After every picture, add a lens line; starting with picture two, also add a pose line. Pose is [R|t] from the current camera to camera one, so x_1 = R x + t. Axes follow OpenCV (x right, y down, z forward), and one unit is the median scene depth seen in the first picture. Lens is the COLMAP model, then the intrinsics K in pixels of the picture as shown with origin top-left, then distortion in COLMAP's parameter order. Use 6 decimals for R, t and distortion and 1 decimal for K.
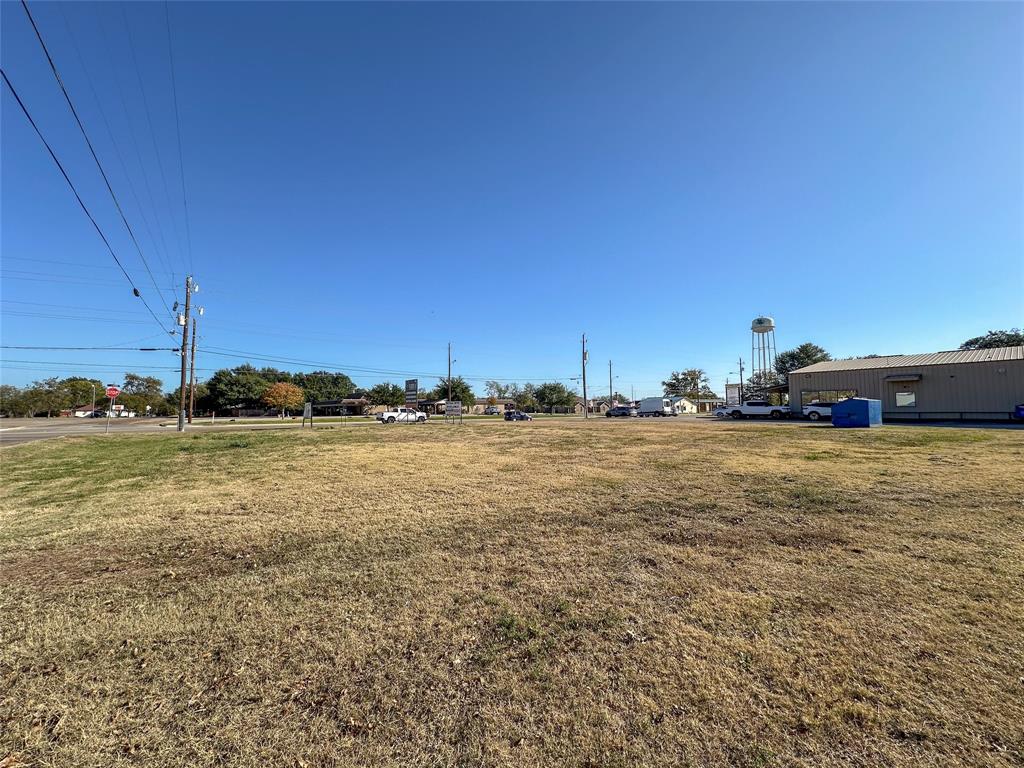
lens RADIAL K [[410.3, 0, 507.2], [0, 410.3, 385.5], [0, 0, 1]] dist [0.016135, 0.000288]
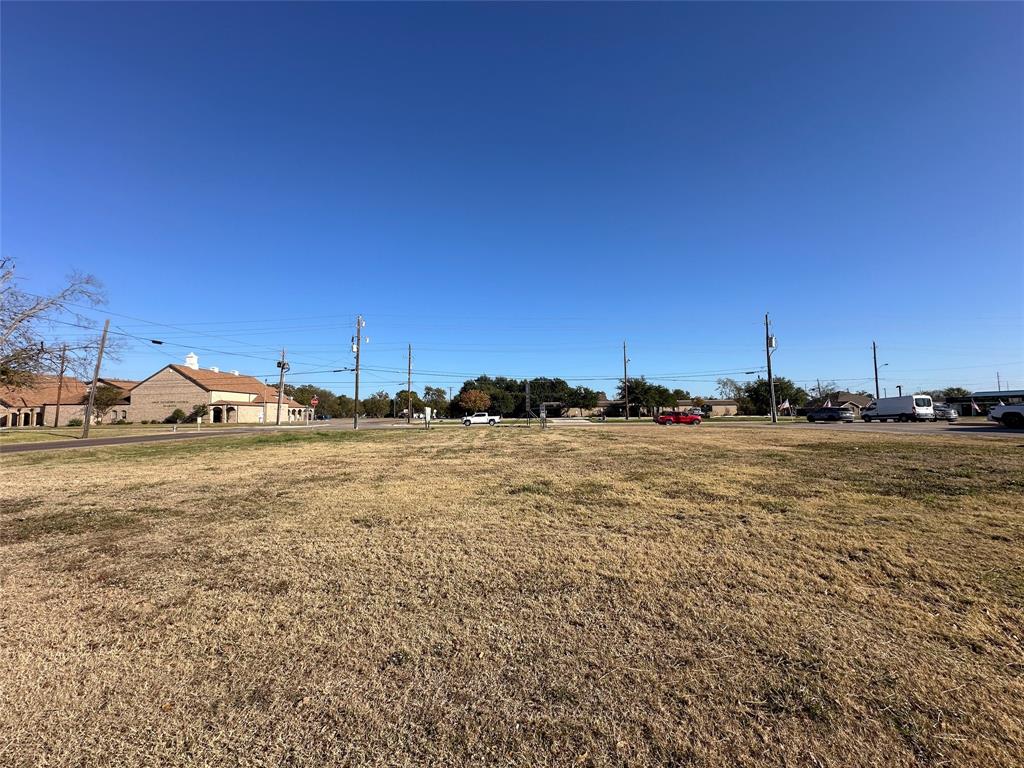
lens RADIAL K [[410.3, 0, 508.6], [0, 410.3, 380.0], [0, 0, 1]] dist [0.016135, 0.000288]
pose [[0.822382, -0.047349, -0.566962, 0.115413], [0.036541, 0.998869, -0.030416, 0.002759], [0.567761, 0.004296, 0.823182, 0.043591]]
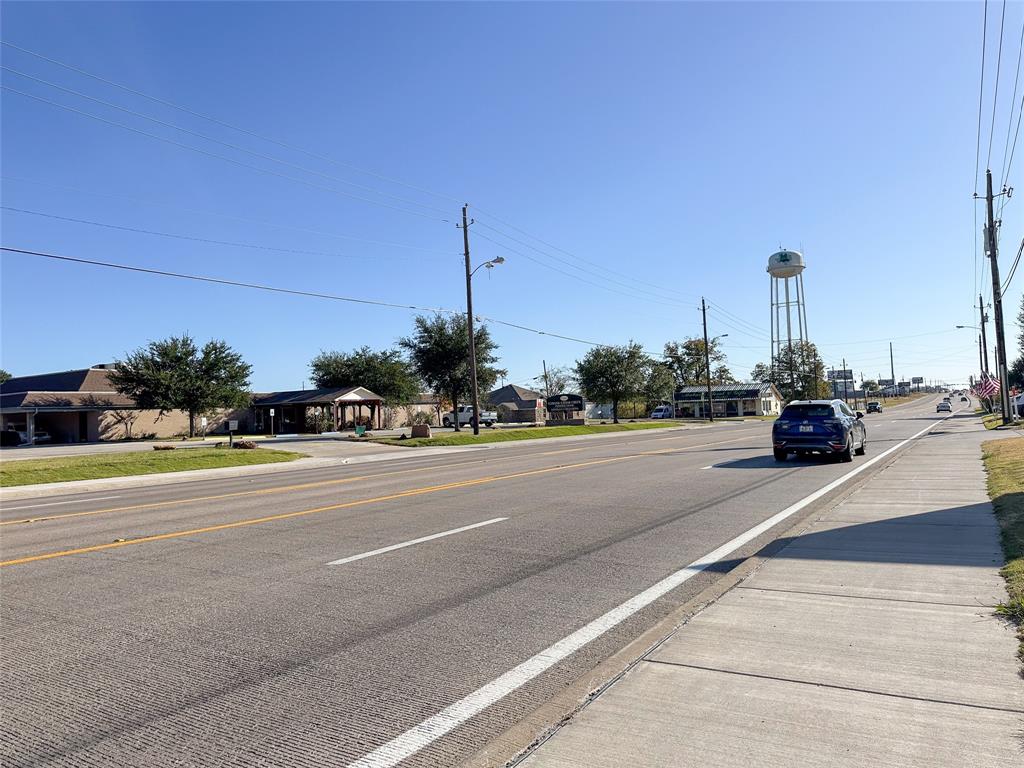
lens RADIAL K [[738.7, 0, 511.6], [0, 738.7, 384.3], [0, 0, 1]] dist [0.036199, 0.001154]
pose [[0.935466, -0.009446, 0.353291, -0.208952], [0.007160, 0.999944, 0.007775, 0.021474], [-0.353345, -0.004743, 0.935481, 0.291905]]
